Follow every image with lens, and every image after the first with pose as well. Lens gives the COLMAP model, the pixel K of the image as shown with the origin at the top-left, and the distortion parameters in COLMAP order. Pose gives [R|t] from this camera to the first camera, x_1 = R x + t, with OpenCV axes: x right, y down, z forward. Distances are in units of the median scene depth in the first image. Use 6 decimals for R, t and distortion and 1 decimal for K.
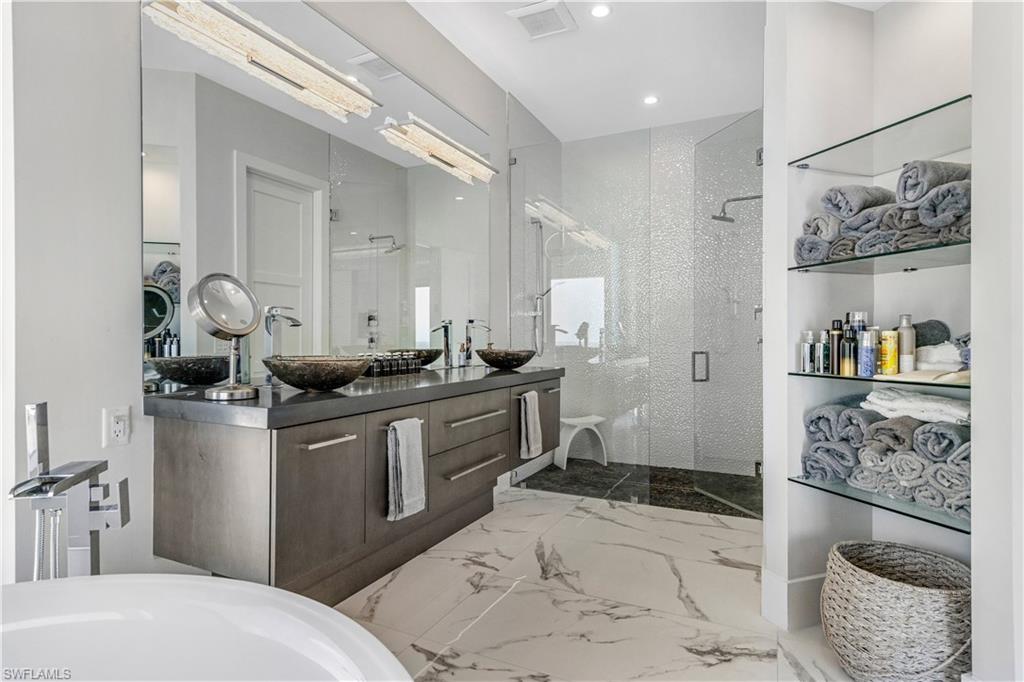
lens RADIAL K [[537.8, 0, 512.0], [0, 537.8, 340.8], [0, 0, 1]] dist [-0.000378, -0.000049]
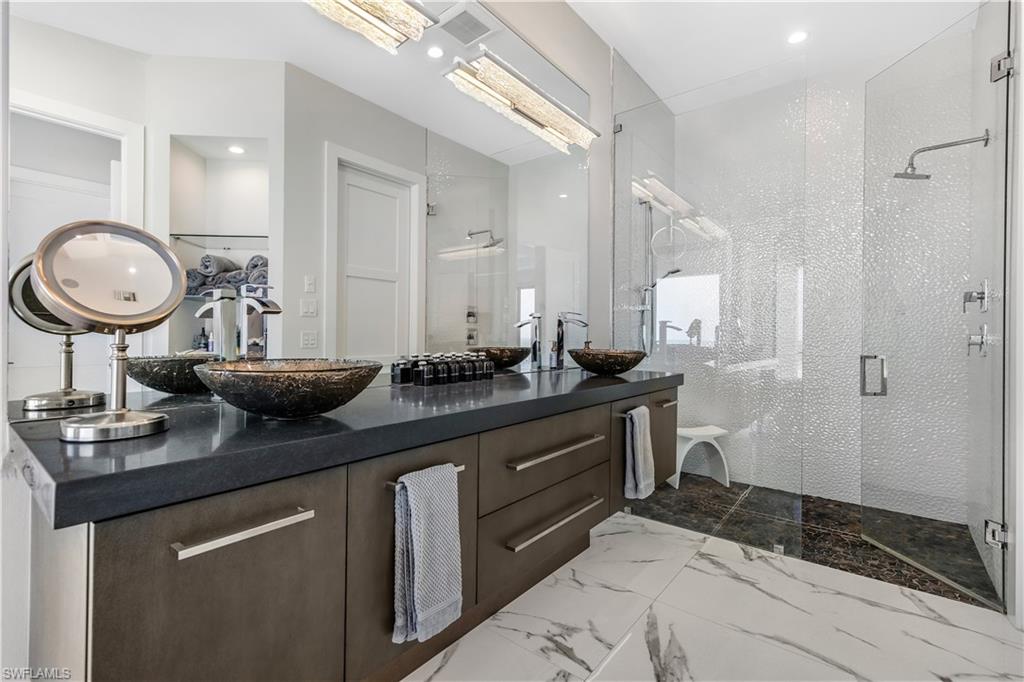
lens RADIAL K [[459.9, 0, 506.4], [0, 459.9, 335.2], [0, 0, 1]] dist [0.004556, -0.000025]
pose [[0.972266, 0.007400, -0.233762, 0.003128], [-0.008880, 0.999947, -0.005279, -0.000442], [0.233711, 0.007208, 0.972280, 0.274904]]
